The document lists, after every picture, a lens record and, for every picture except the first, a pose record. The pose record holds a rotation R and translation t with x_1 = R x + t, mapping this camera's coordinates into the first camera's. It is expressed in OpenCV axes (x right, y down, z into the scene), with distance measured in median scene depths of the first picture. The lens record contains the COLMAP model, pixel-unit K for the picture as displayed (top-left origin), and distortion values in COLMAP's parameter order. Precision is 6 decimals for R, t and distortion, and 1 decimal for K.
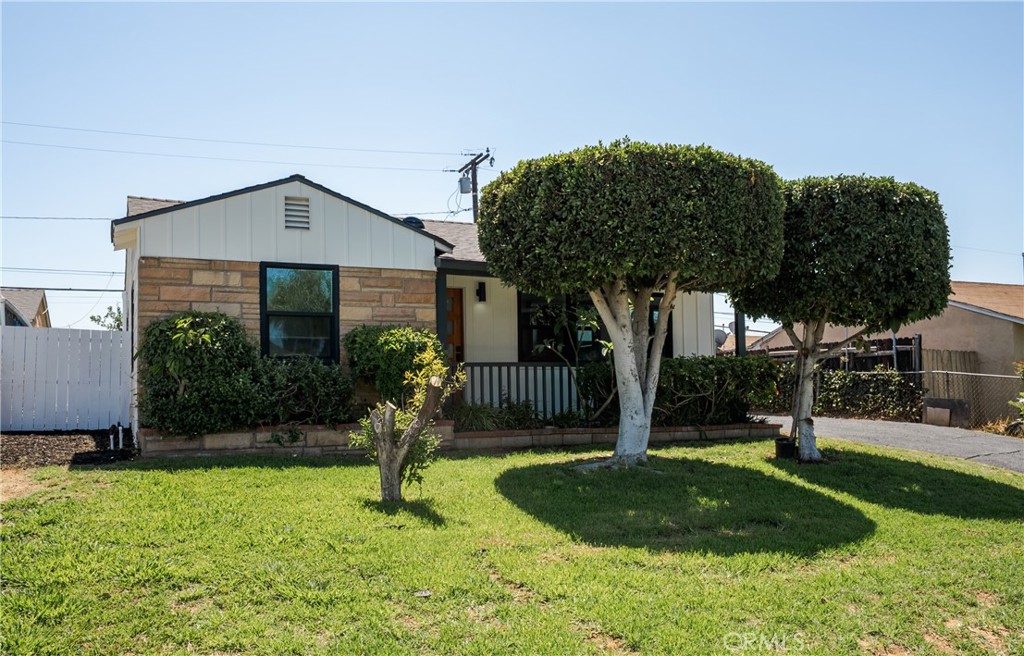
lens RADIAL K [[799.1, 0, 511.2], [0, 799.1, 328.1], [0, 0, 1]] dist [-0.001176, -0.001254]
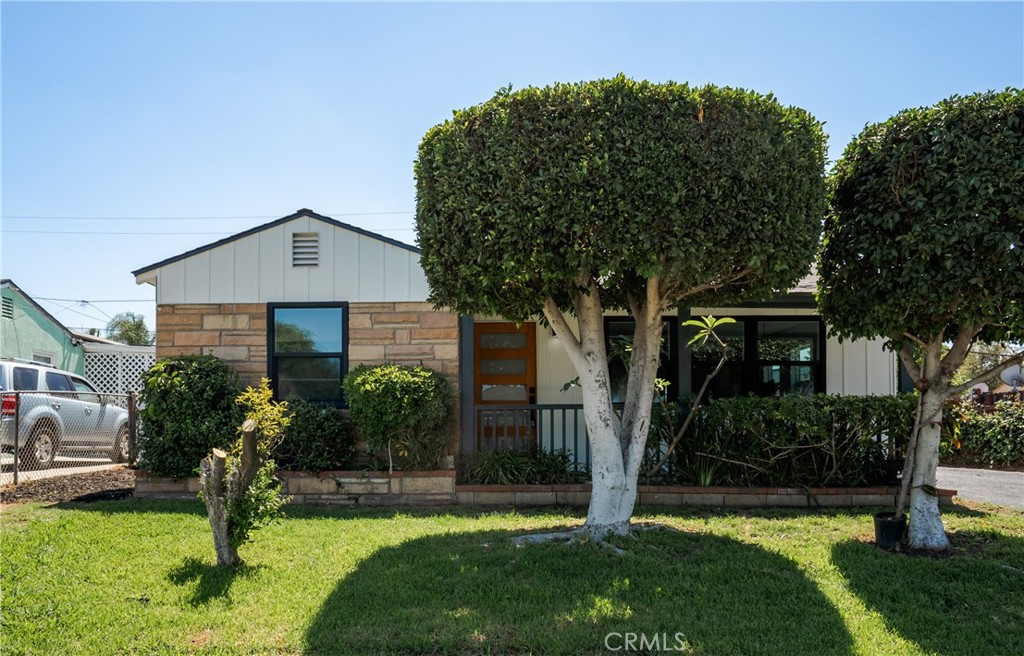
lens RADIAL K [[735.0, 0, 515.7], [0, 735.0, 409.1], [0, 0, 1]] dist [-0.007071, 0.000850]
pose [[0.896207, -0.005094, -0.443606, 0.360152], [0.023417, 0.999083, 0.035836, 0.021985], [0.443017, -0.042504, 0.895505, 0.328763]]
